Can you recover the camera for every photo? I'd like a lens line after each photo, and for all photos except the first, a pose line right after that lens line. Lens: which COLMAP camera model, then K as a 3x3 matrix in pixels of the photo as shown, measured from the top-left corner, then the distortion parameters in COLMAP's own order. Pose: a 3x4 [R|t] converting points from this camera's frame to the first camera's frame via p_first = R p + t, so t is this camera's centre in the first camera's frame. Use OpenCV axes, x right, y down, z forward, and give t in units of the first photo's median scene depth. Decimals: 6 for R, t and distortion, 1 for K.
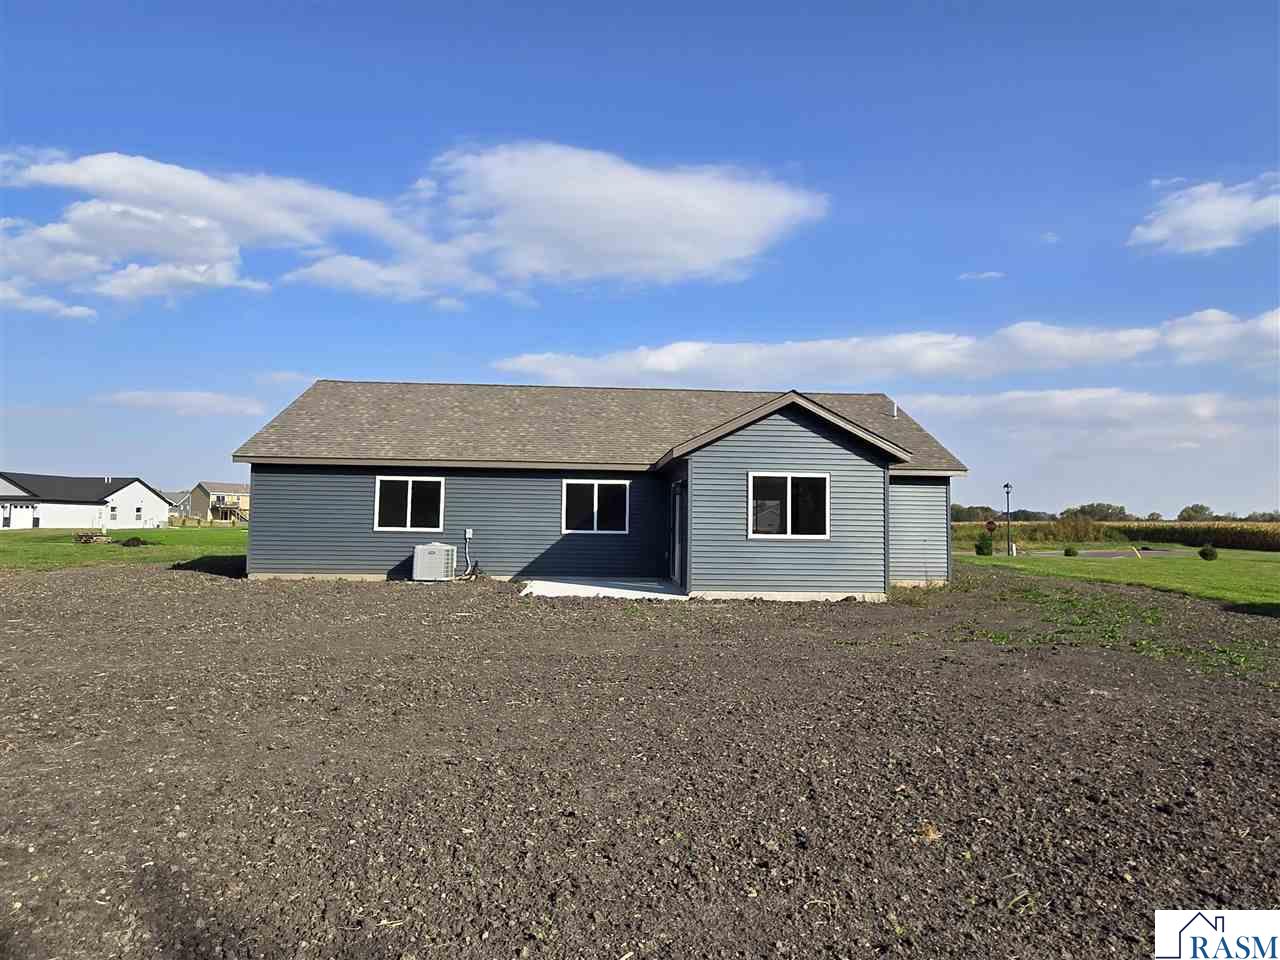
lens RADIAL K [[520.1, 0, 640.0], [0, 520.1, 480.0], [0, 0, 1]] dist [-0.000090, -0.000037]
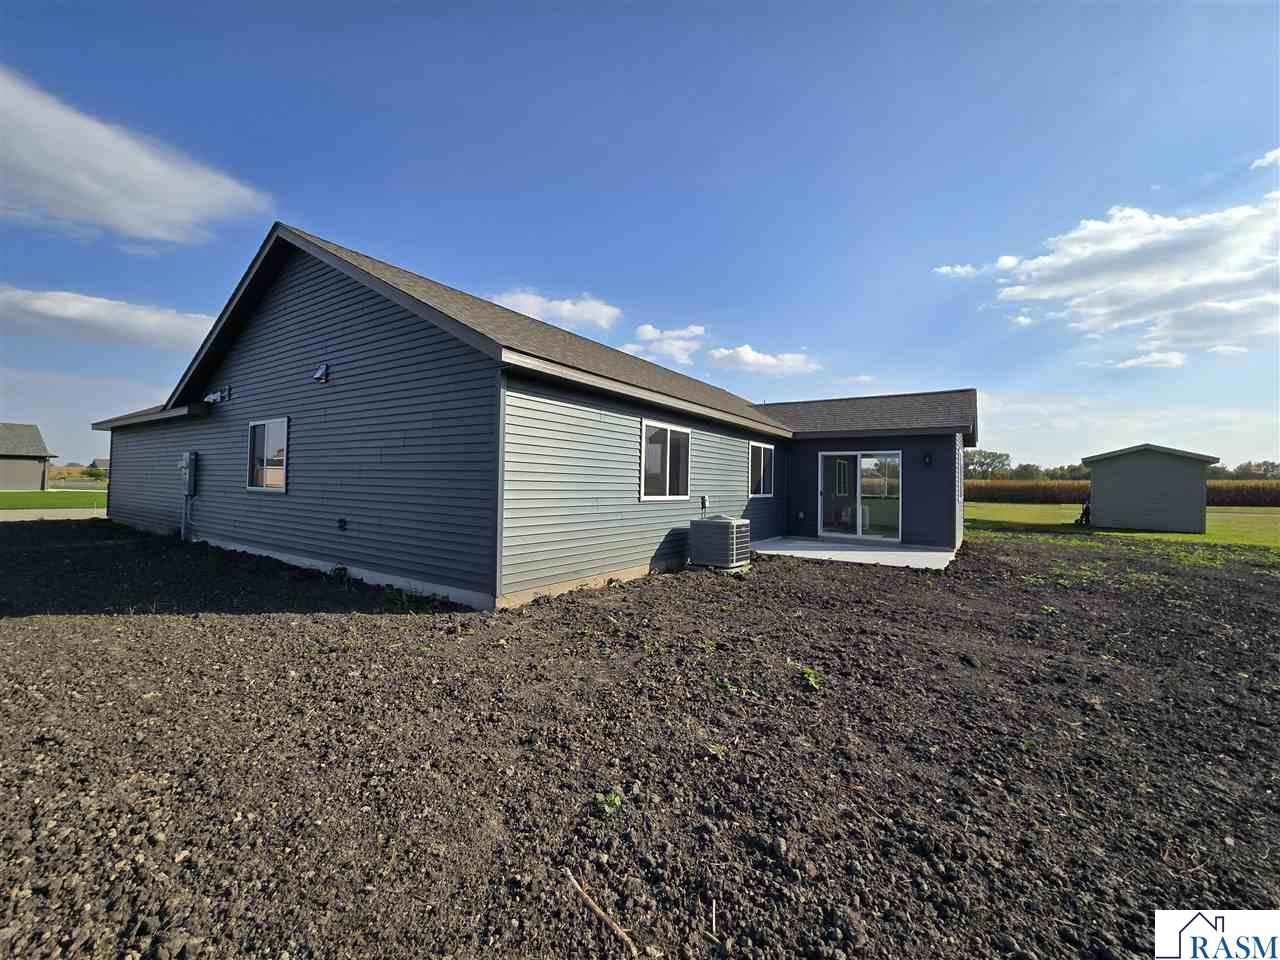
lens RADIAL K [[520.1, 0, 640.0], [0, 520.1, 480.0], [0, 0, 1]] dist [-0.000090, -0.000037]
pose [[0.582688, 0.001425, 0.812695, -1.025391], [-0.061257, 0.997231, 0.042172, 0.041548], [-0.810384, -0.074356, 0.581161, 0.611137]]
